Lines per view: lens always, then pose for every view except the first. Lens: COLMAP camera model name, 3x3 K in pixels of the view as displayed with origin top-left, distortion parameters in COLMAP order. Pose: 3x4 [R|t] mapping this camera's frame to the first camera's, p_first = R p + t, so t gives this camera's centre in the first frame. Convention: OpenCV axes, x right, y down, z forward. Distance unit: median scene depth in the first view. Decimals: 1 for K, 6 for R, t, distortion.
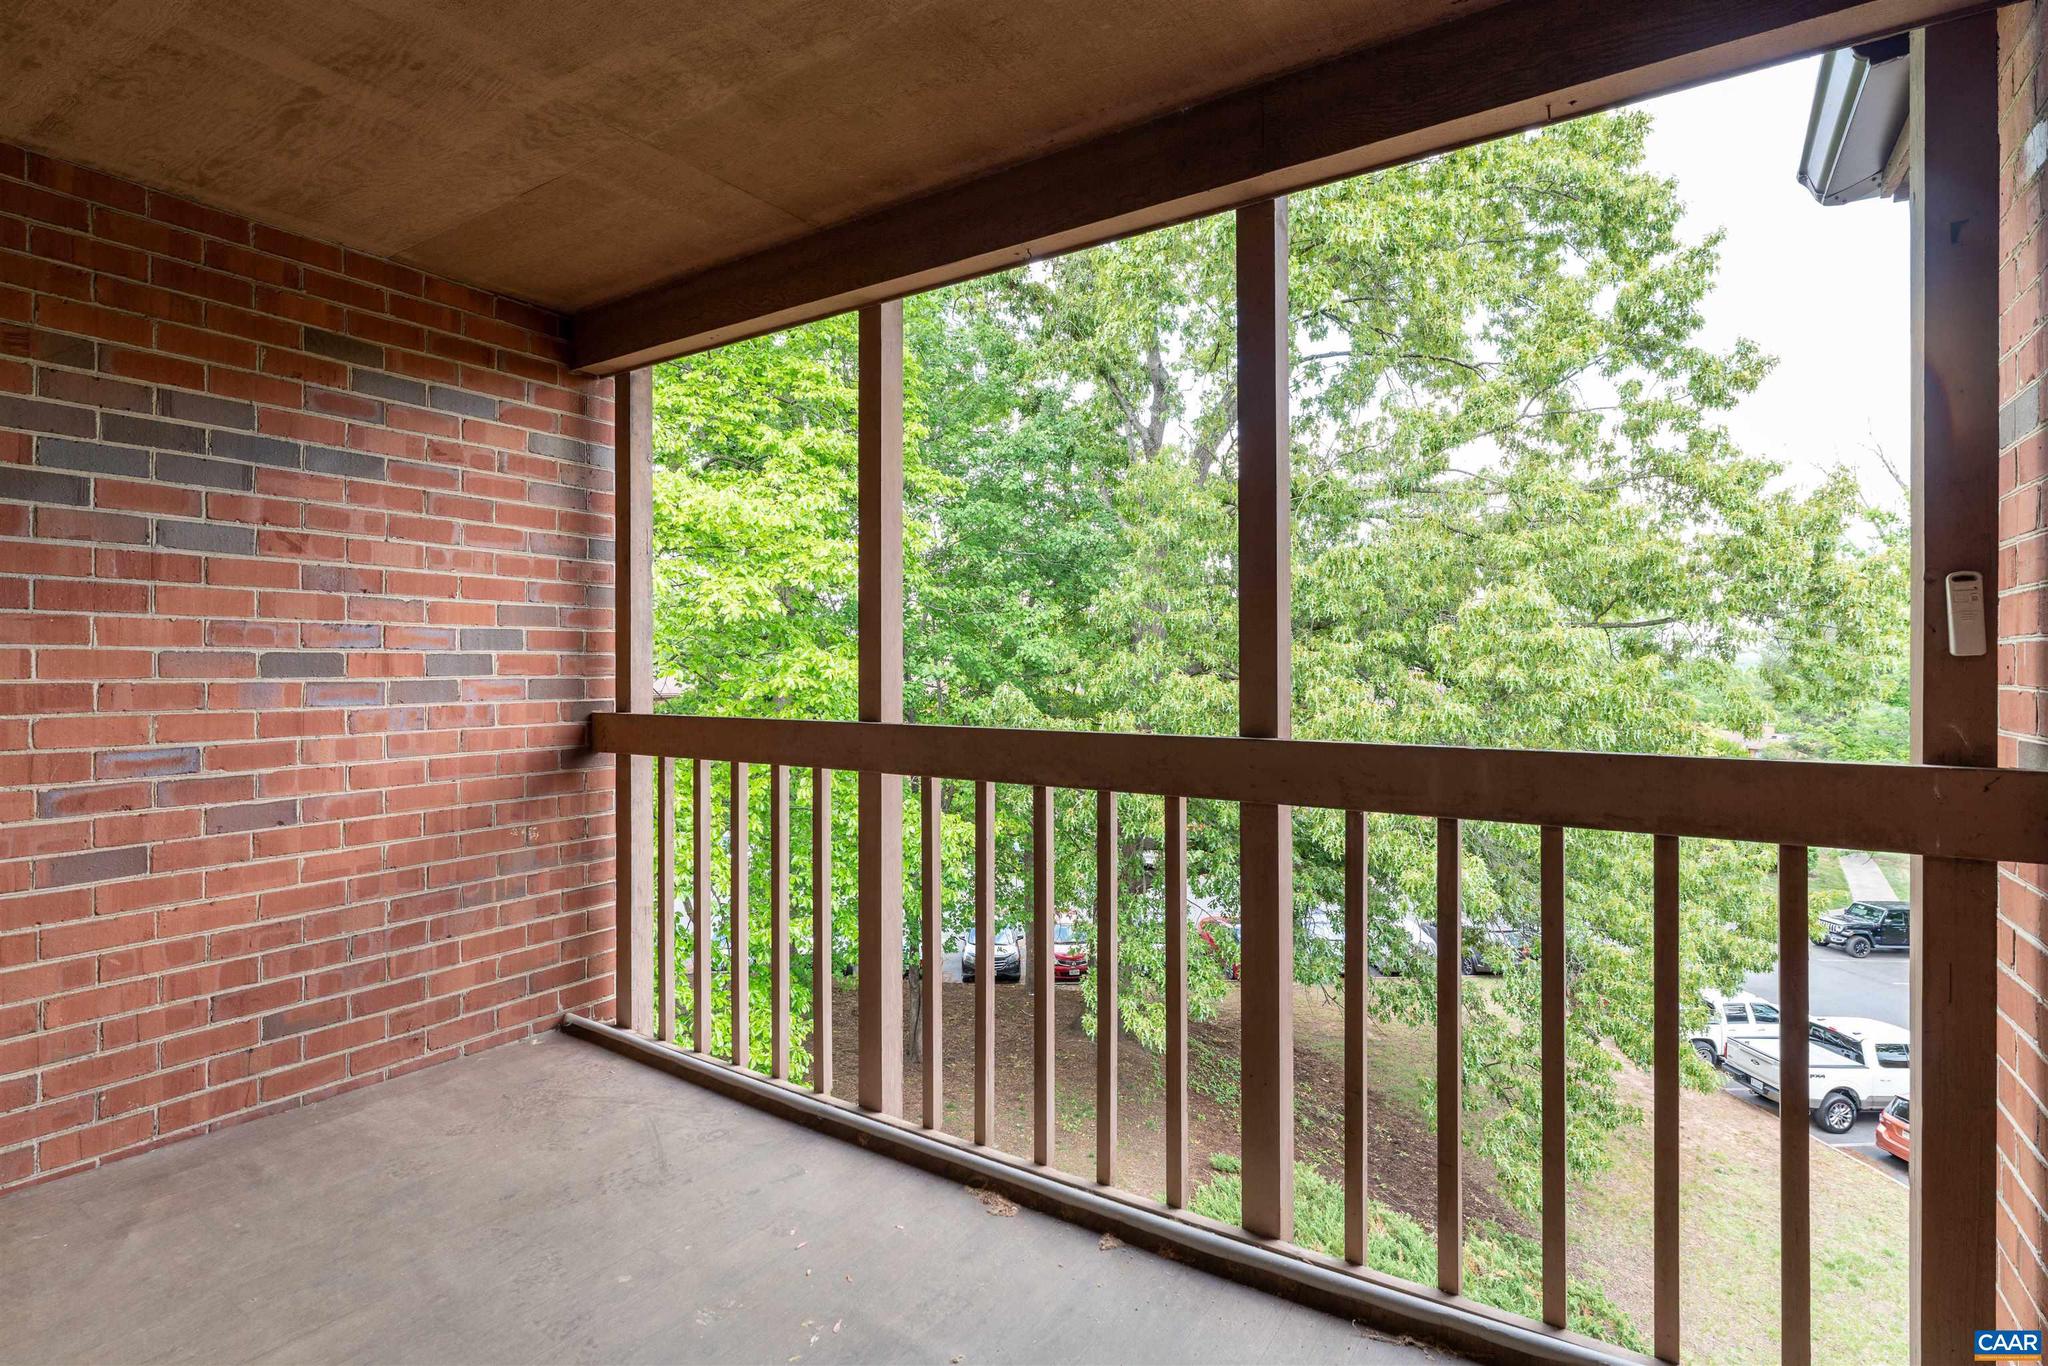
lens RADIAL K [[971.8, 0, 1068.5], [0, 971.8, 674.4], [0, 0, 1]] dist [-0.000358, 0.000124]
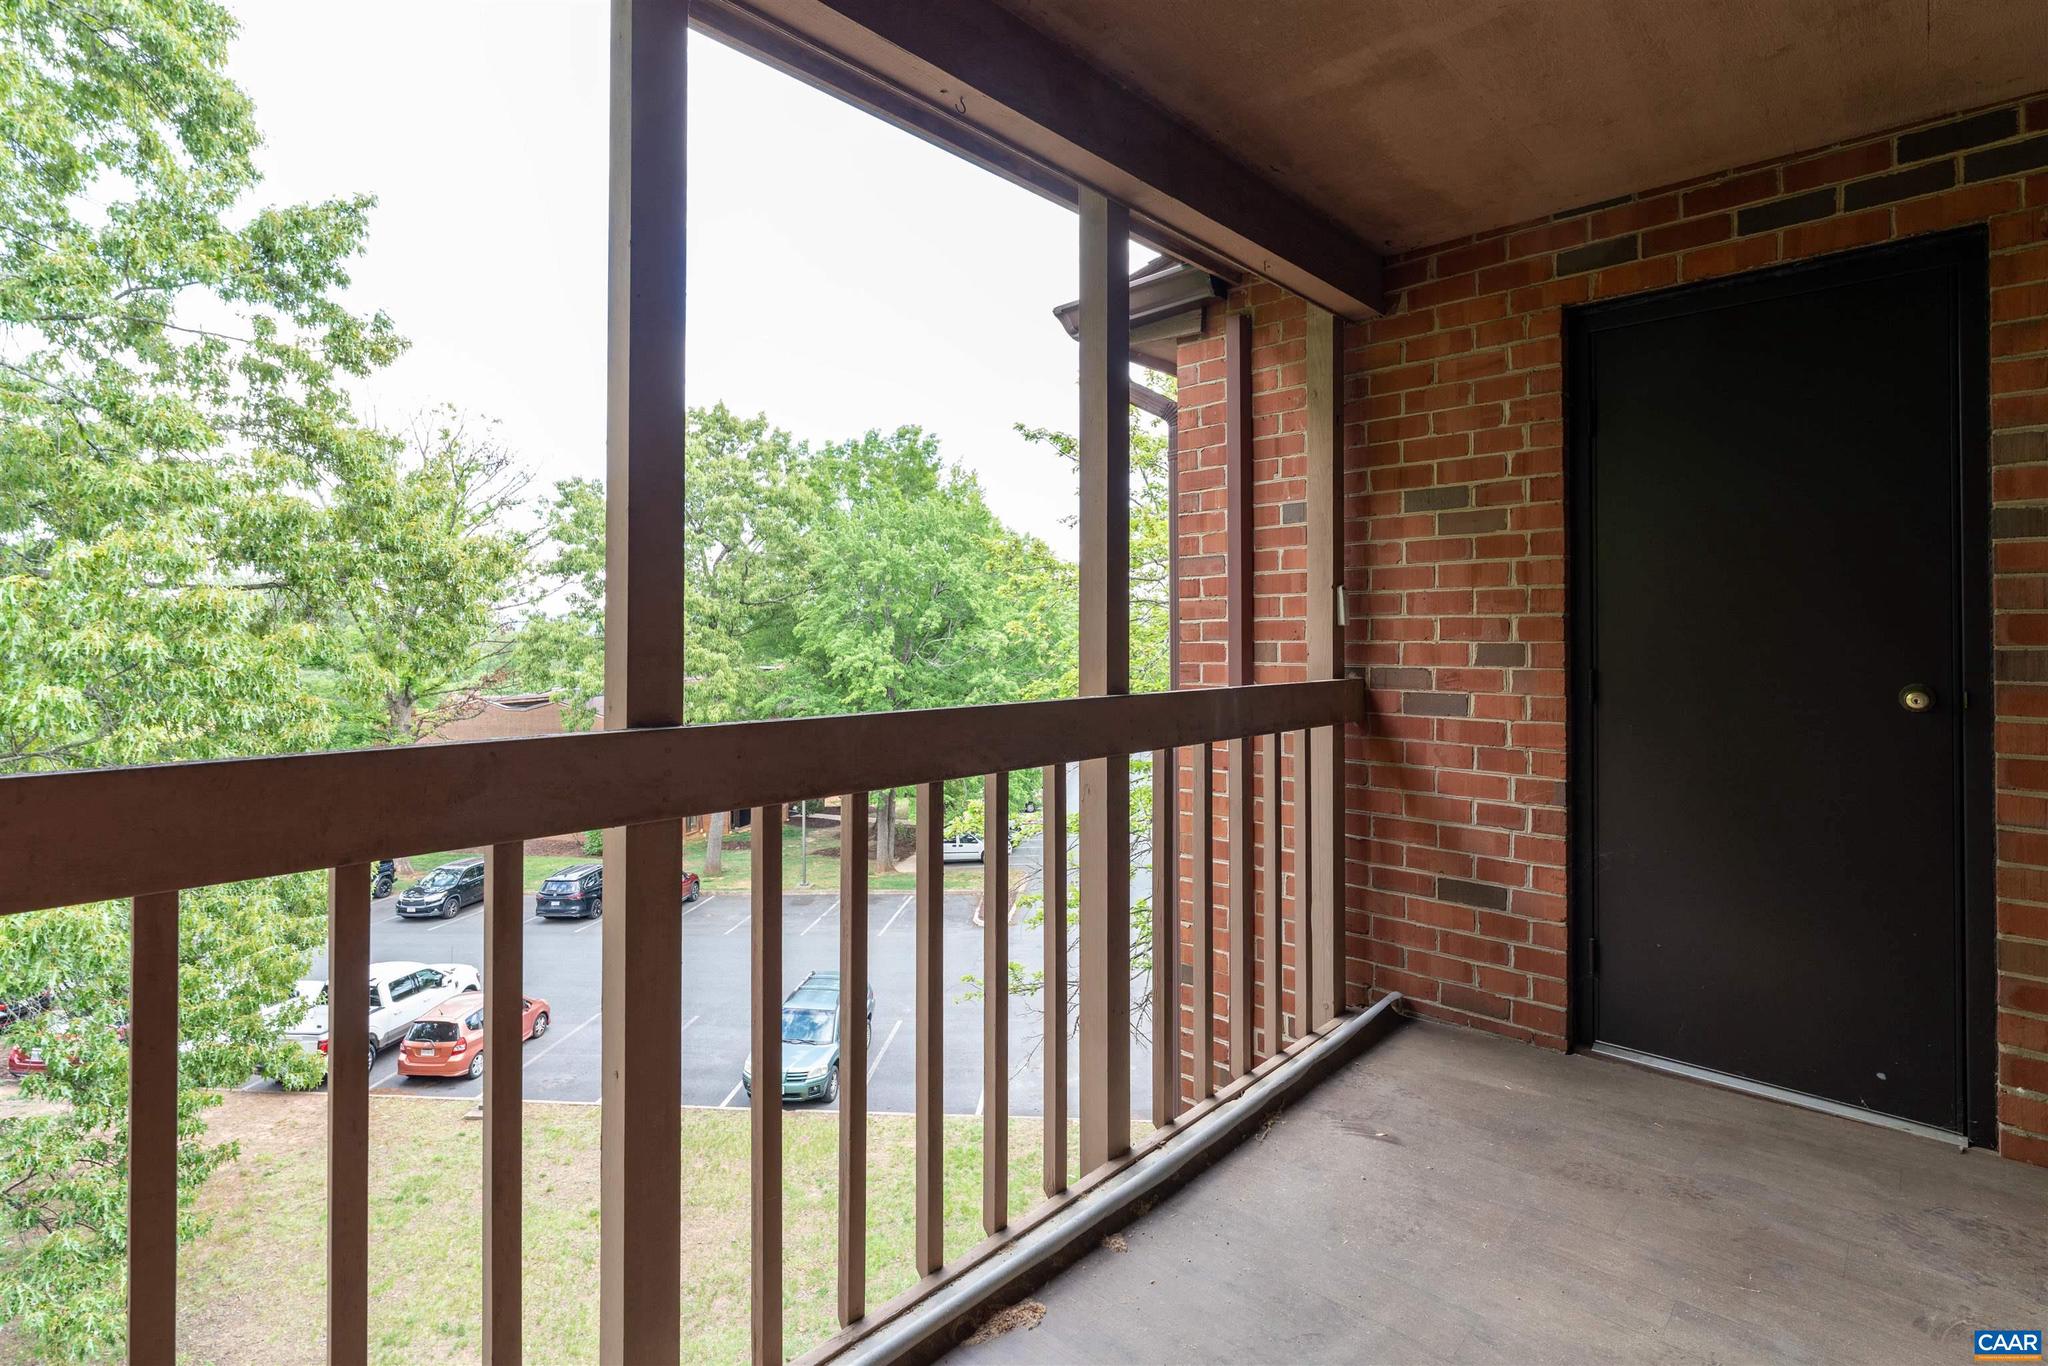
lens RADIAL K [[960.4, 0, 1024.0], [0, 960.4, 627.3], [0, 0, 1]] dist [-0.000096, 0.000147]
pose [[0.206522, 0.009661, 0.978394, -0.139234], [0.007681, 0.999904, -0.011495, -0.000304], [-0.978412, 0.009889, 0.206428, 0.138659]]
